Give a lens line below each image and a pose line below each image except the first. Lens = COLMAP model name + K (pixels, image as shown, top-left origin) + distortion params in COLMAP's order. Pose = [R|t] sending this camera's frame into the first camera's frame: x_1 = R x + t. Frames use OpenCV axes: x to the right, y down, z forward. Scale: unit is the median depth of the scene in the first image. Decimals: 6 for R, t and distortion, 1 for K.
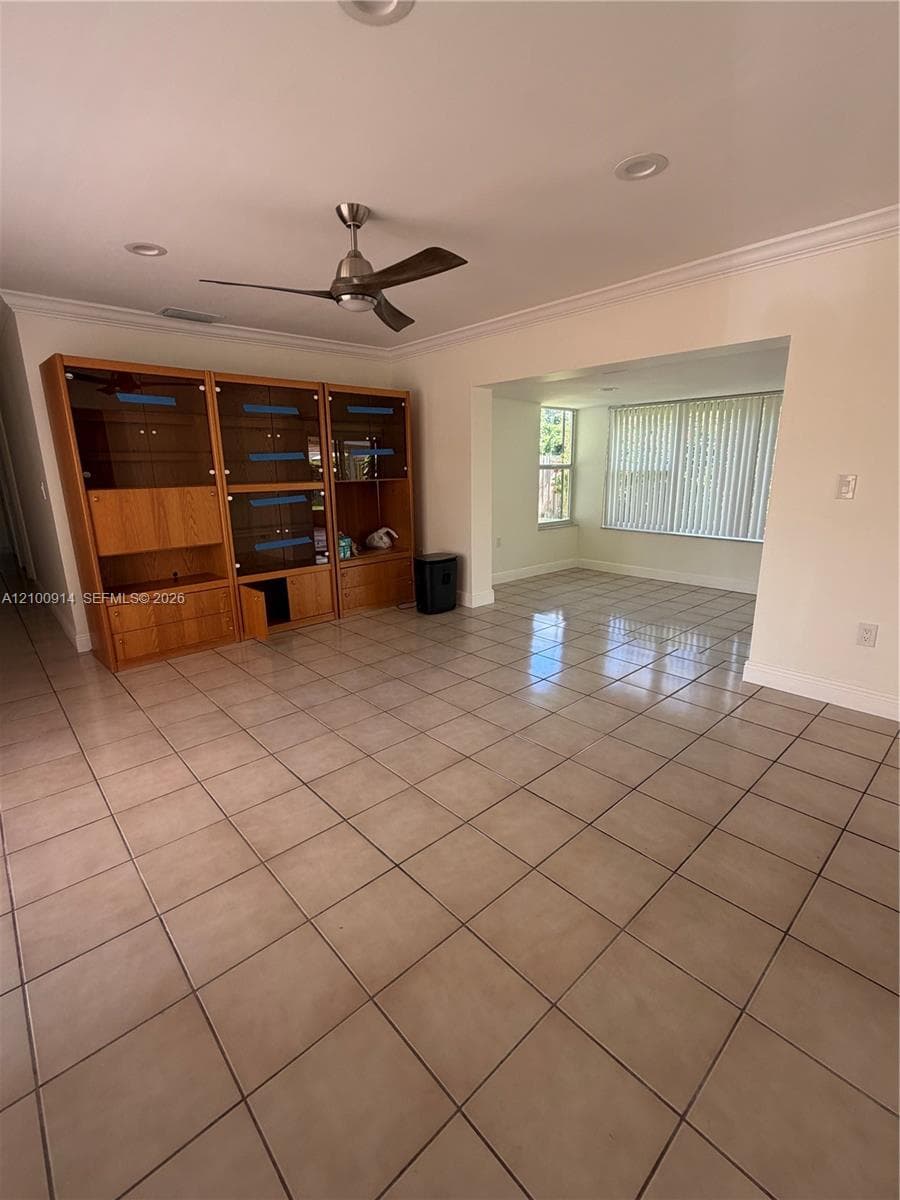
lens RADIAL K [[529.9, 0, 451.1], [0, 529.9, 599.3], [0, 0, 1]] dist [0.001938, 0.000093]
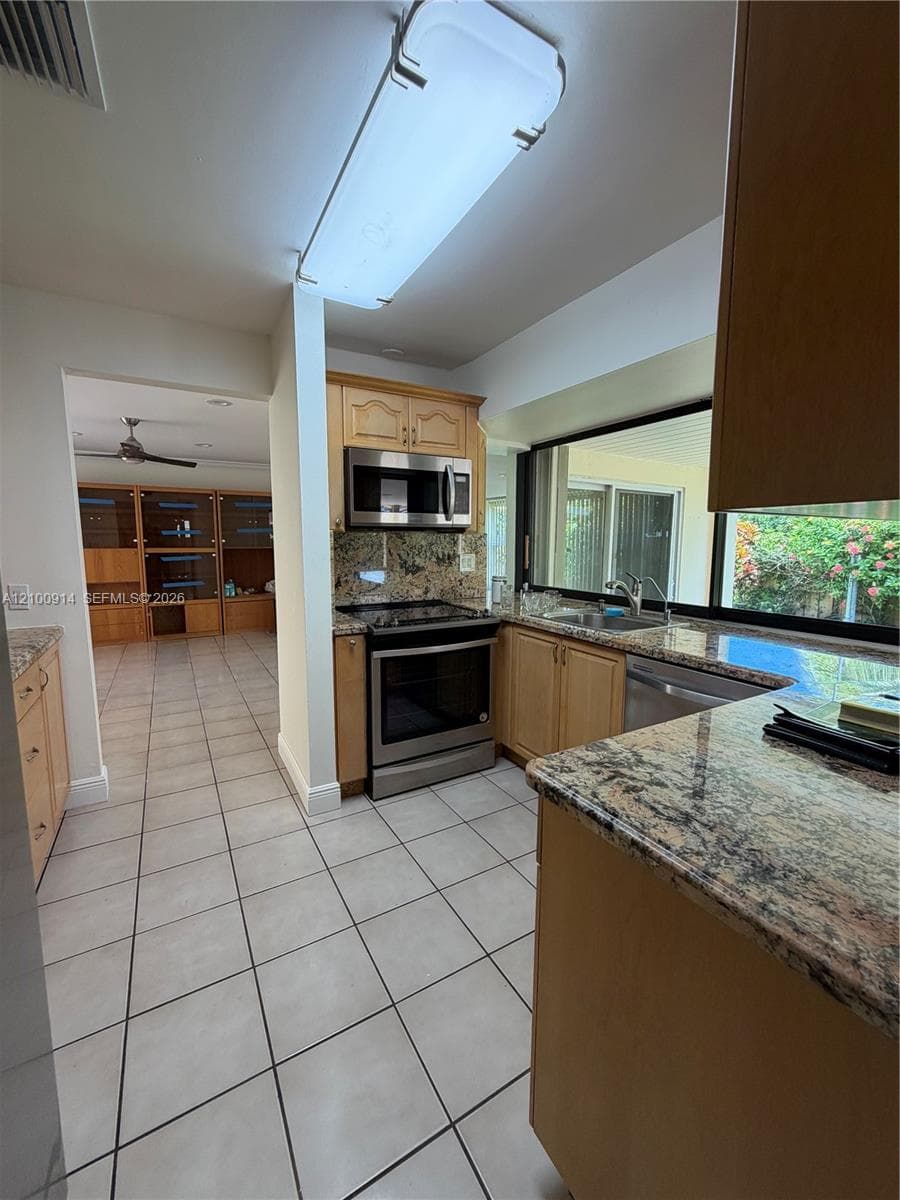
lens RADIAL K [[483.3, 0, 451.1], [0, 483.3, 595.6], [0, 0, 1]] dist [-0.000546, -0.000023]
pose [[0.976261, 0.044088, -0.212064, 0.865391], [-0.071141, 0.990016, -0.121681, 0.055714], [0.204582, 0.133879, 0.969651, -0.289086]]
